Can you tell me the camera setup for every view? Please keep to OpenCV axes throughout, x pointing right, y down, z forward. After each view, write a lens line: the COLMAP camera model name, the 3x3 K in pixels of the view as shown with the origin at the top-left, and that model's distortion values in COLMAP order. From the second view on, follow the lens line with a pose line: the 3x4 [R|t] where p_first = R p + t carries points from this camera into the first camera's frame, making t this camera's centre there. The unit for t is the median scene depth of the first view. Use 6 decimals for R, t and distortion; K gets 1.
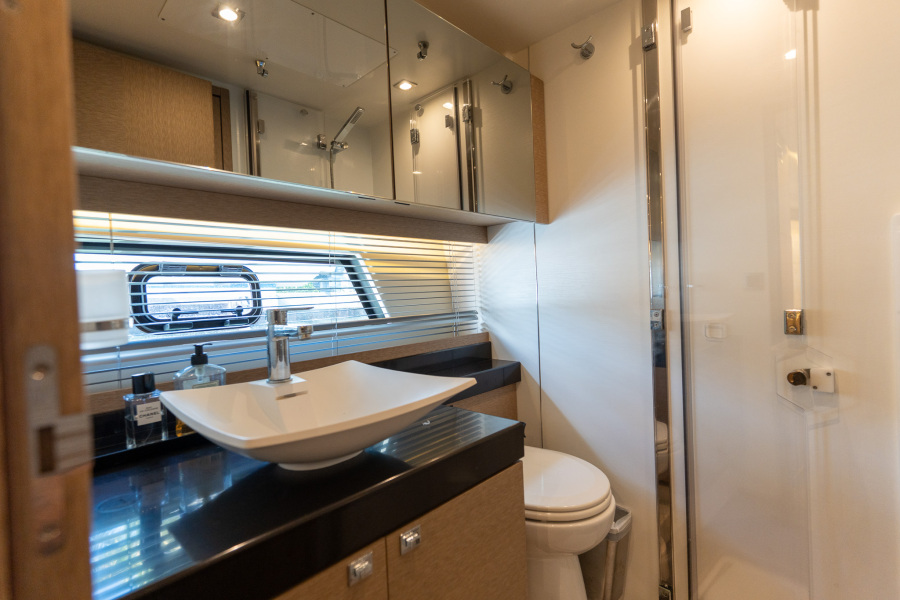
lens RADIAL K [[439.8, 0, 450.0], [0, 439.8, 300.0], [0, 0, 1]] dist [-0.014540, 0.000123]
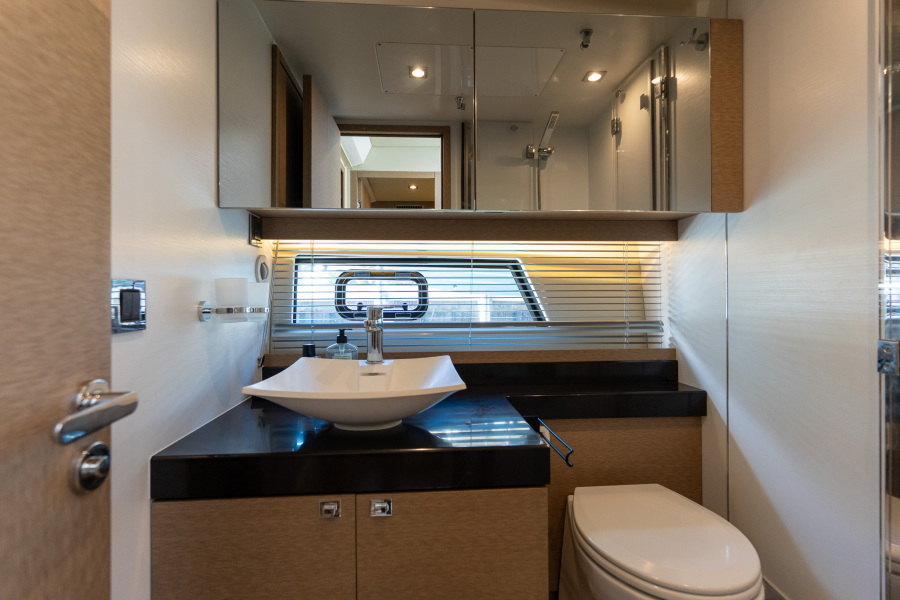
lens RADIAL K [[437.3, 0, 440.1], [0, 437.3, 299.0], [0, 0, 1]] dist [0.004066, 0.000687]
pose [[0.717791, 0.041069, -0.695046, 0.368516], [-0.038405, 0.999074, 0.019371, -0.020675], [0.695199, 0.012788, 0.718704, 0.111870]]
